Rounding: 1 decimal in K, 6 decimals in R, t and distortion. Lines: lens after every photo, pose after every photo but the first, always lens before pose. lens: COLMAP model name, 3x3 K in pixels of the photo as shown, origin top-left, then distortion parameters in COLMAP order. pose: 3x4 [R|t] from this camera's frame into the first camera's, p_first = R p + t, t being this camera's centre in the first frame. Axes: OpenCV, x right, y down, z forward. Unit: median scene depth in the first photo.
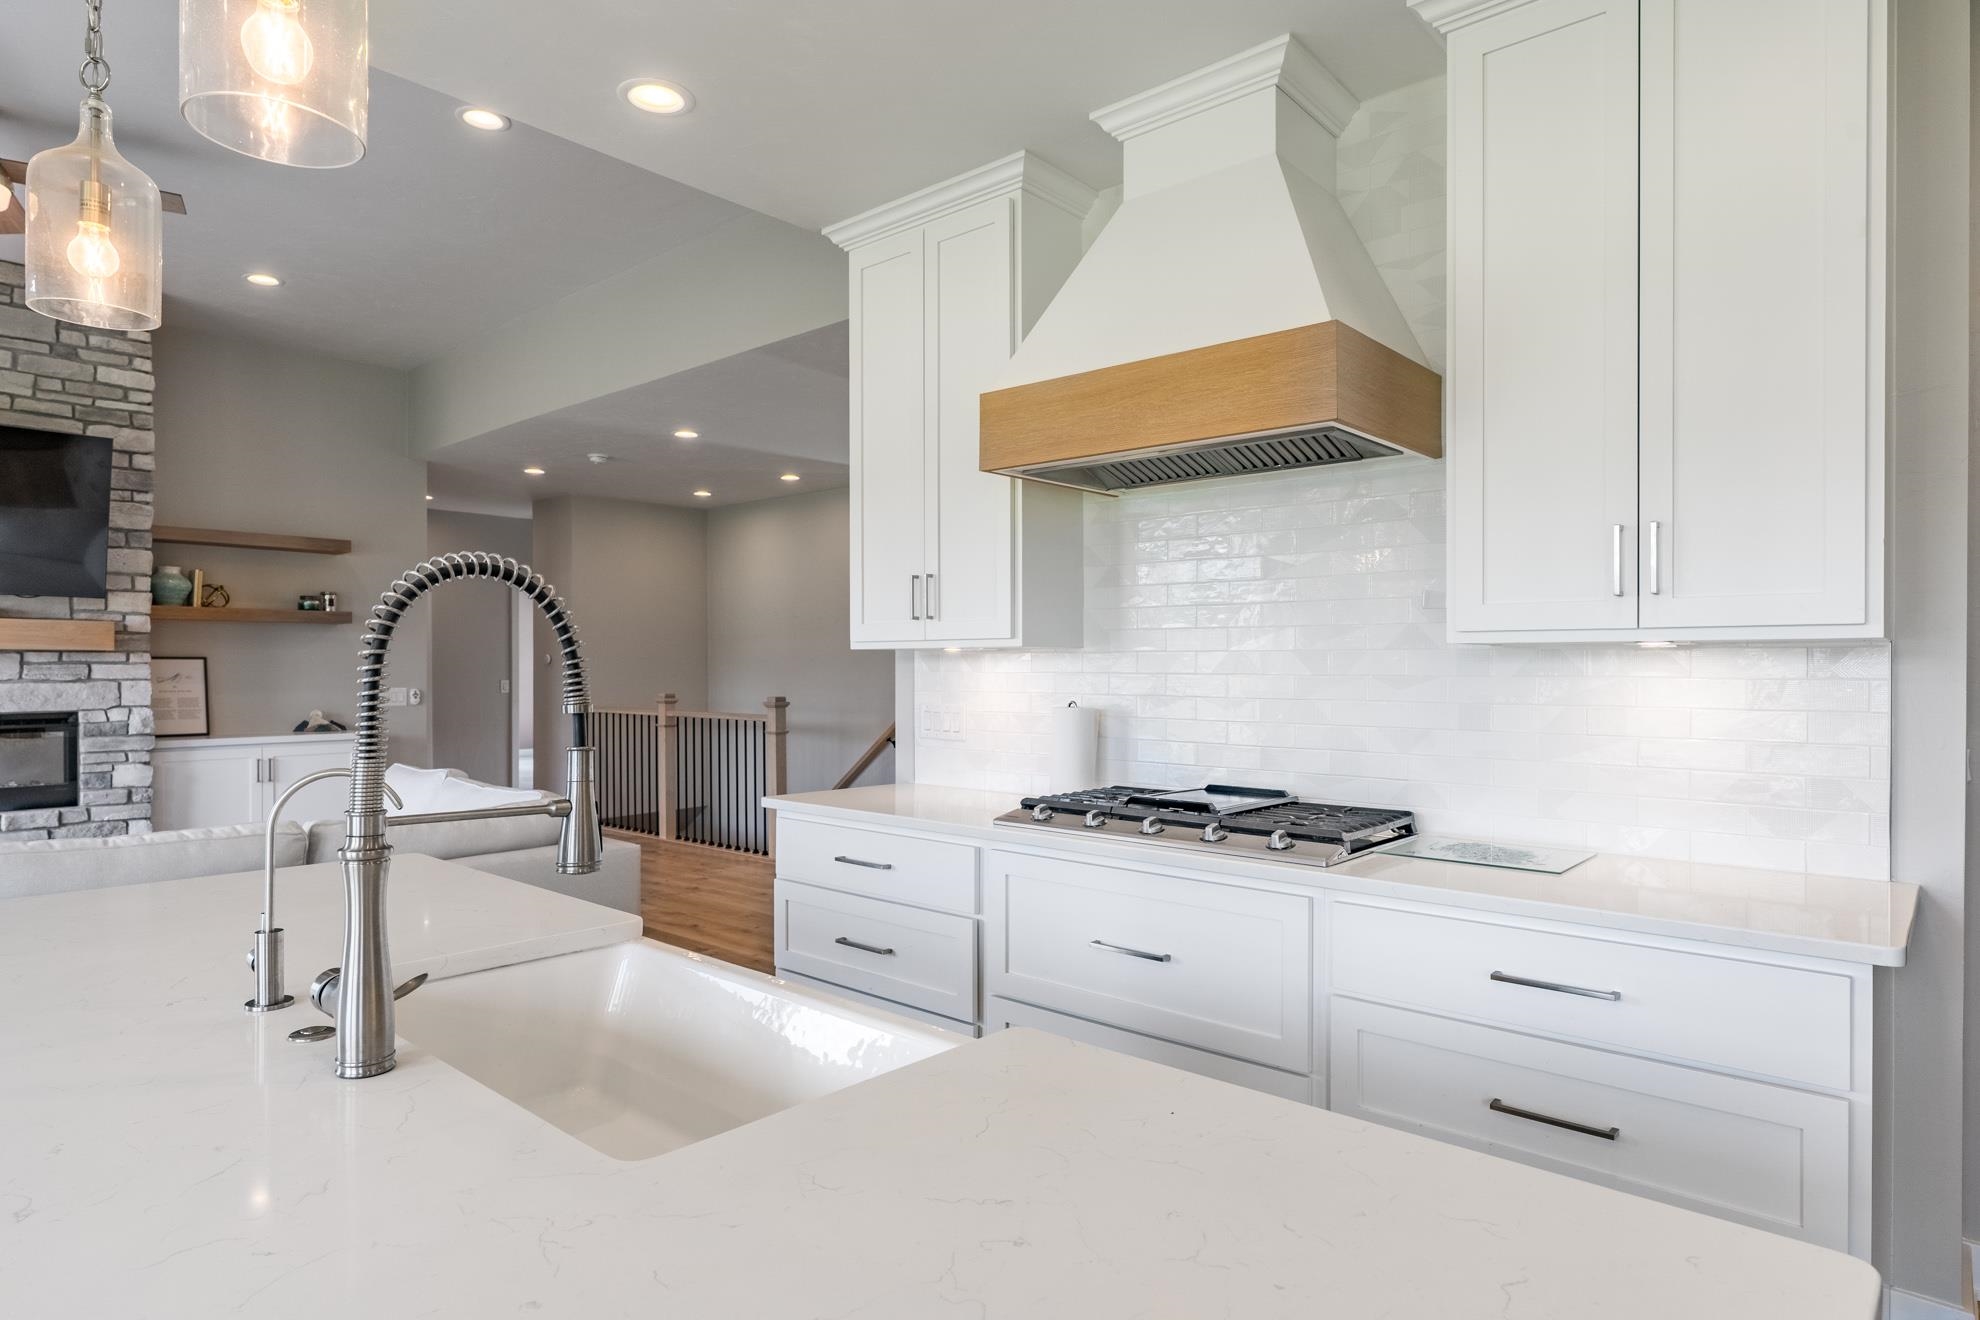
lens RADIAL K [[1129.7, 0, 923.5], [0, 1129.7, 673.0], [0, 0, 1]] dist [0.005088, -0.006514]
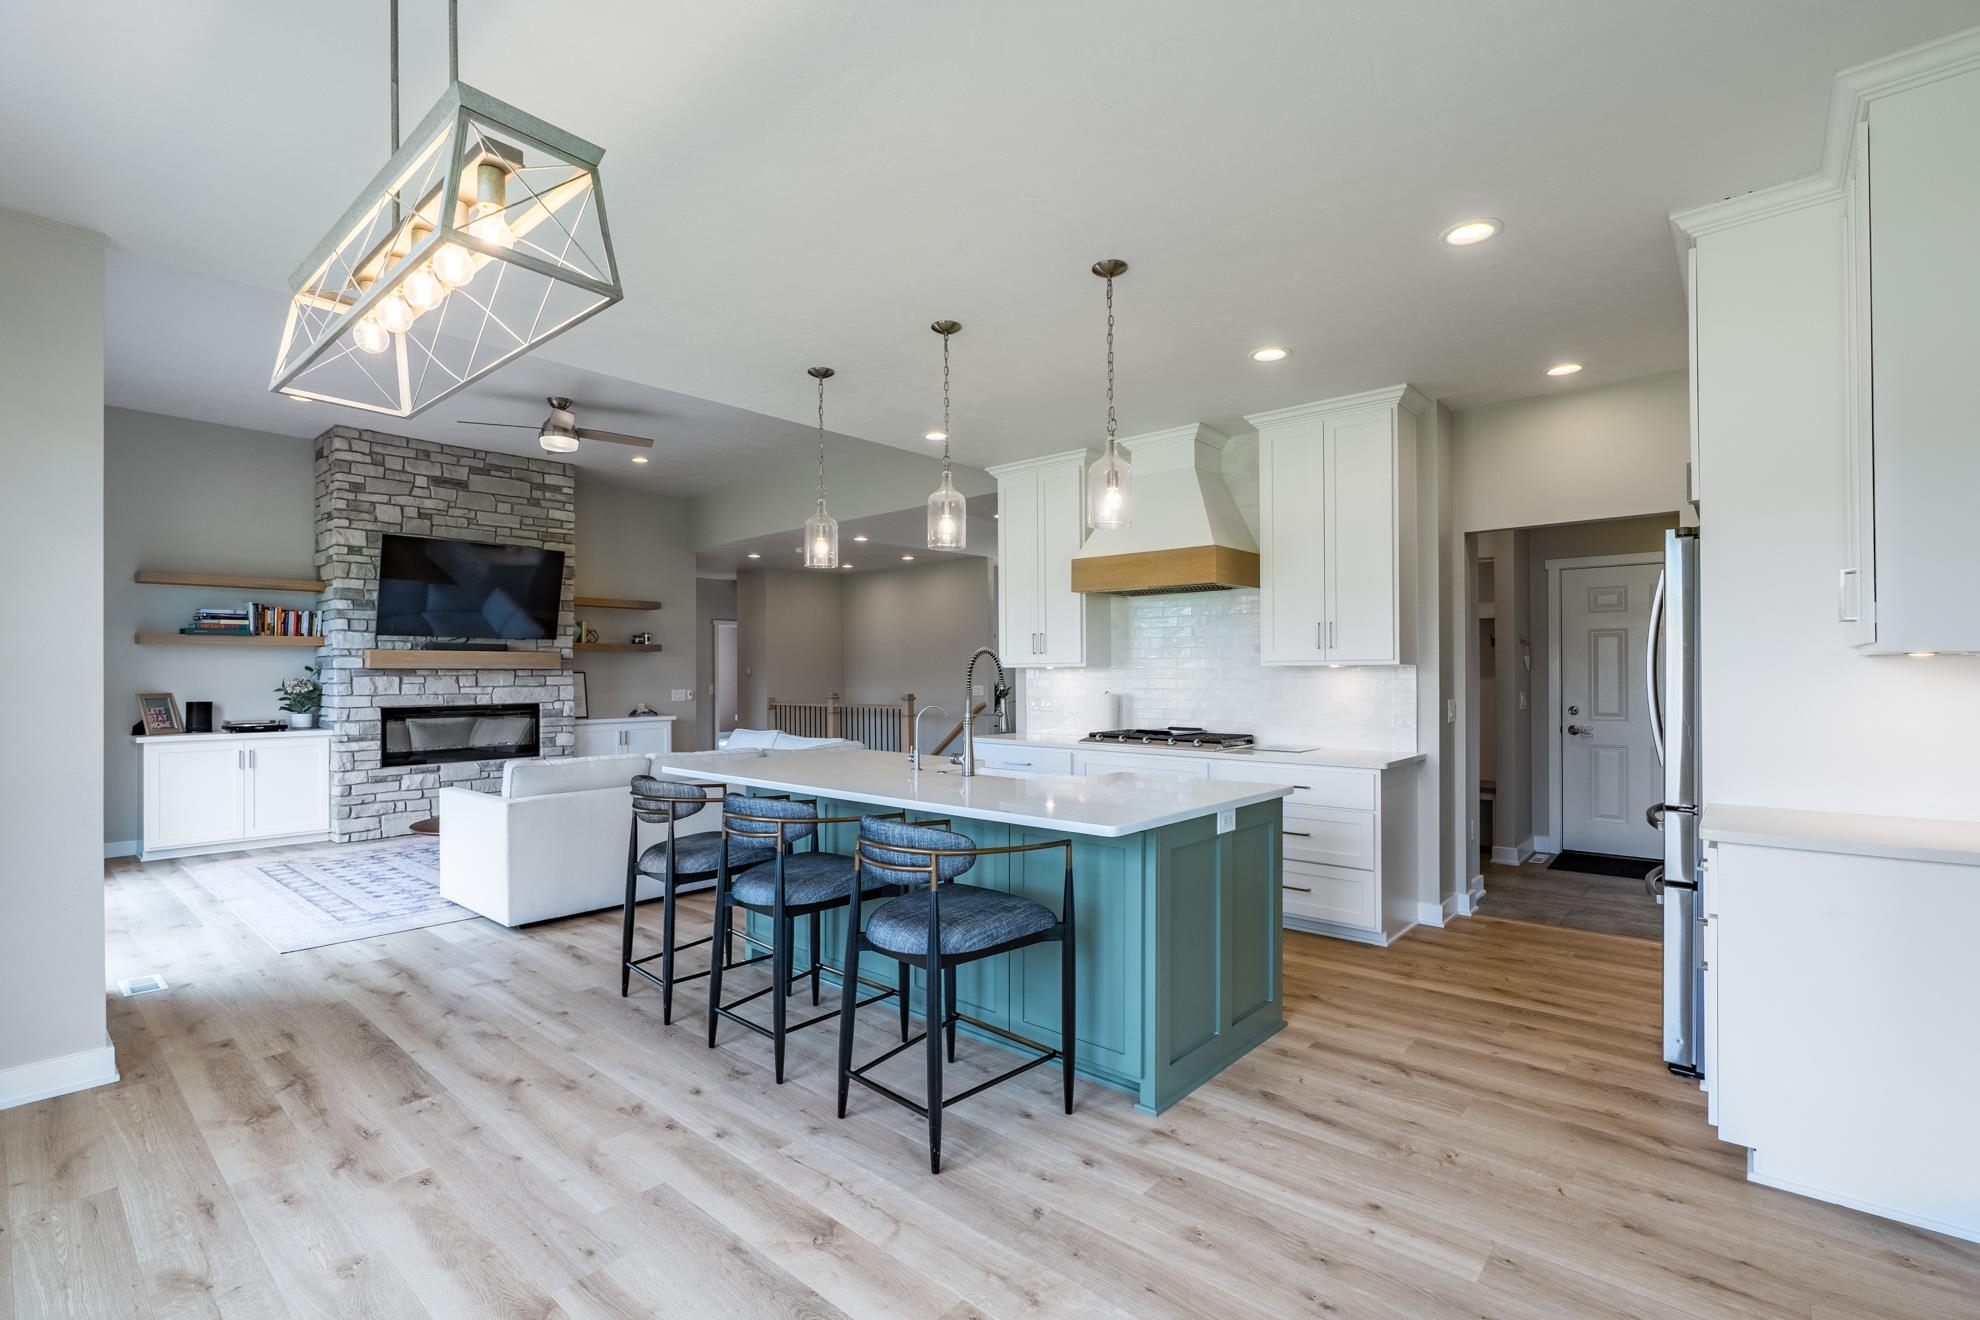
lens RADIAL K [[925.0, 0, 971.2], [0, 925.0, 671.5], [0, 0, 1]] dist [-0.012286, 0.002467]
pose [[0.999169, -0.005434, 0.040388, -0.127699], [0.005770, 0.999950, -0.008201, -0.000031], [-0.040342, 0.008427, 0.999150, -0.488773]]
